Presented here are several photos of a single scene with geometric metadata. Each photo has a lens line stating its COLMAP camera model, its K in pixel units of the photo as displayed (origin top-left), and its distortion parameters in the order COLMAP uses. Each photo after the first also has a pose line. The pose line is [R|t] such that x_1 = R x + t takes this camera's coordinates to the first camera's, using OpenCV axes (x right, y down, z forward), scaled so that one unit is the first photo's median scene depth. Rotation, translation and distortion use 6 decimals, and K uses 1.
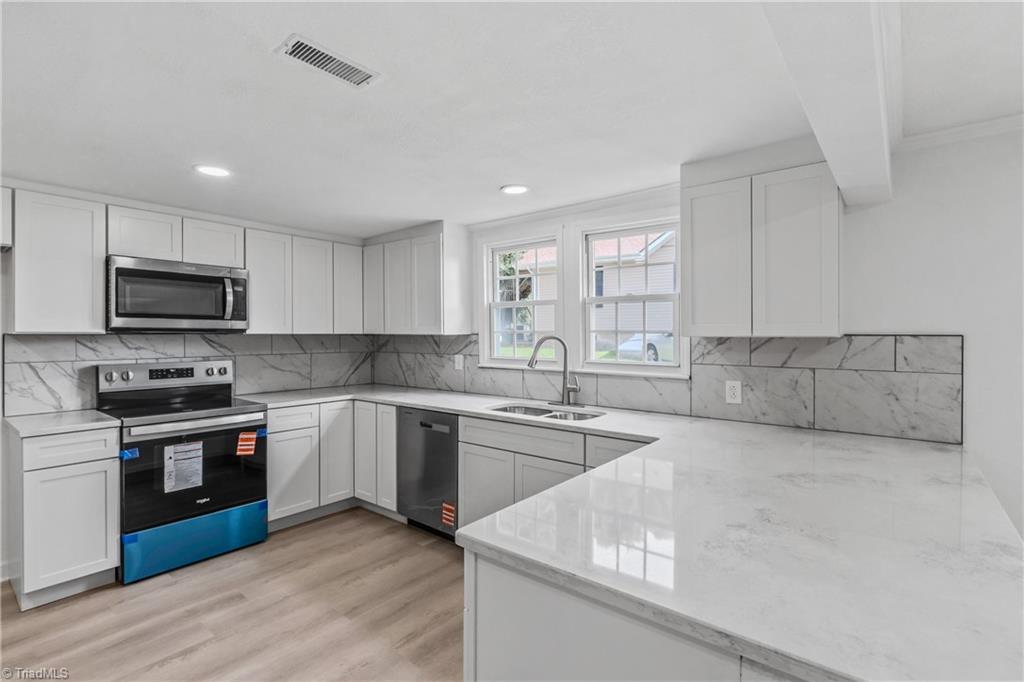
lens RADIAL K [[480.1, 0, 516.2], [0, 480.1, 337.1], [0, 0, 1]] dist [-0.001794, -0.000206]
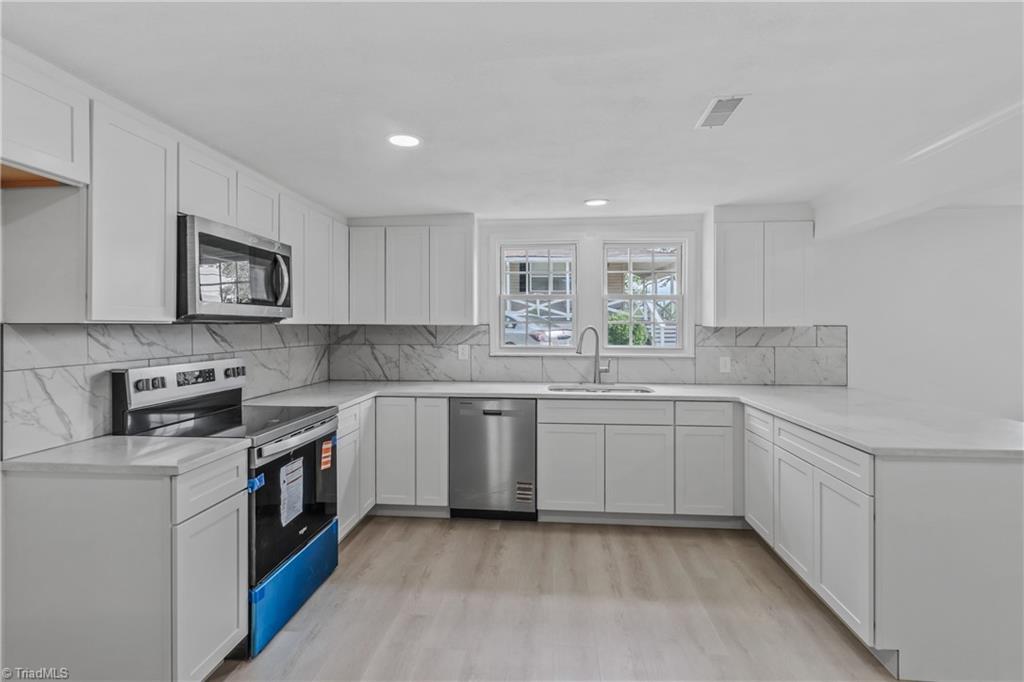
lens RADIAL K [[479.6, 0, 511.3], [0, 479.6, 324.9], [0, 0, 1]] dist [-0.001746, -0.000121]
pose [[0.833797, 0.001241, 0.552070, -0.729823], [0.001955, 0.999985, -0.005200, 0.000115], [-0.552068, 0.005415, 0.833781, 0.120486]]
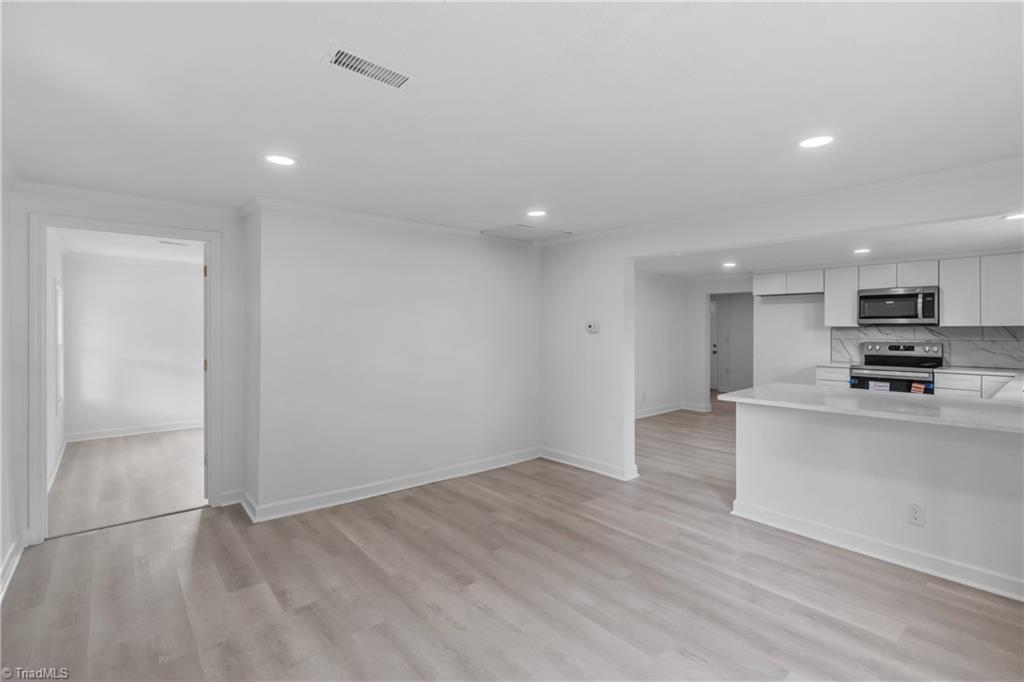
lens RADIAL K [[480.0, 0, 516.8], [0, 480.0, 324.3], [0, 0, 1]] dist [-0.000960, -0.000109]
pose [[-0.195218, -0.006508, -0.980738, 1.366223], [0.001182, 0.999976, -0.006870, -0.004273], [0.980759, -0.002500, -0.195205, -0.074290]]
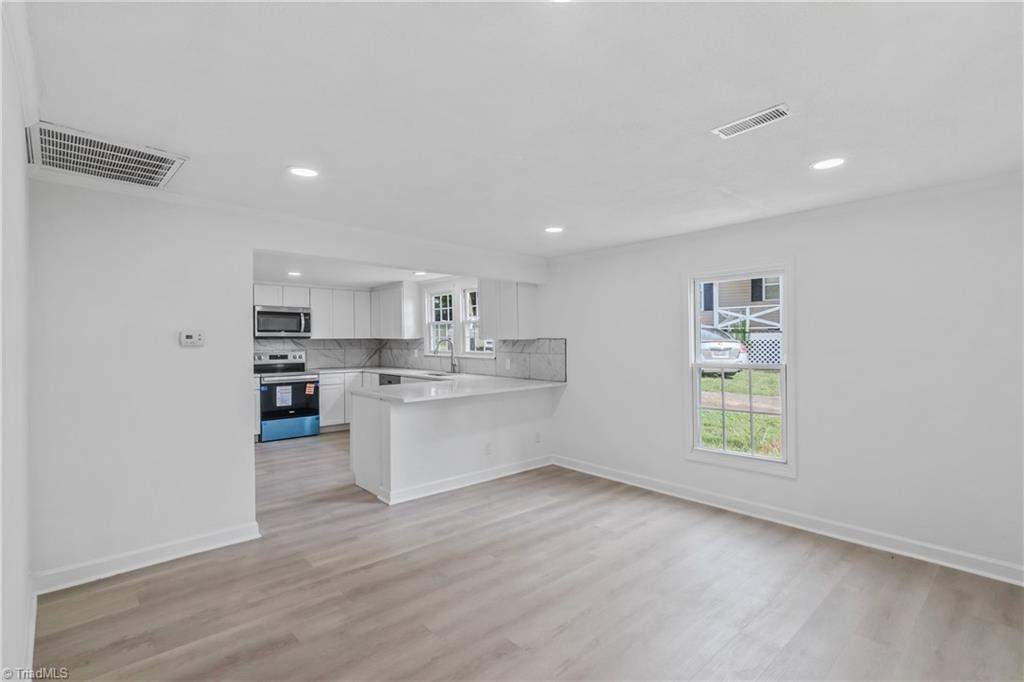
lens RADIAL K [[482.5, 0, 511.5], [0, 482.5, 337.3], [0, 0, 1]] dist [-0.000242, 0.001058]
pose [[0.987091, -0.004273, -0.160105, 0.681528], [0.003455, 0.999980, -0.005391, 0.000766], [0.160124, 0.004768, 0.987085, -1.000580]]
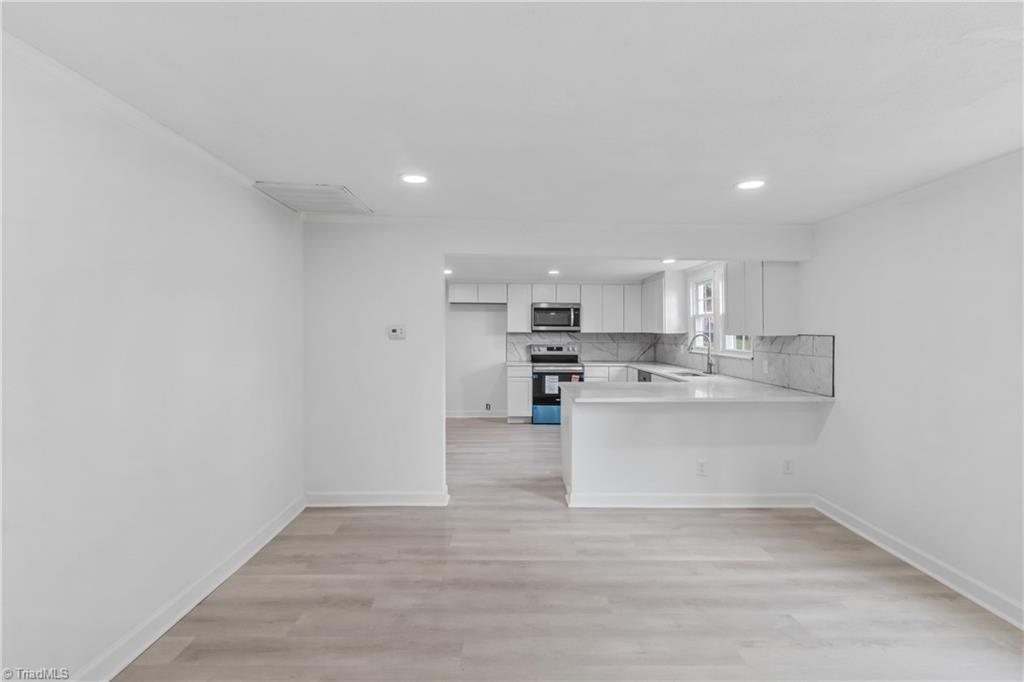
lens RADIAL K [[472.5, 0, 514.2], [0, 472.5, 331.7], [0, 0, 1]] dist [-0.001731, -0.000050]
pose [[0.635189, 0.002747, -0.772352, 0.988138], [-0.006963, 0.999973, -0.002170, -0.003800], [0.772325, 0.006756, 0.635191, -0.664019]]
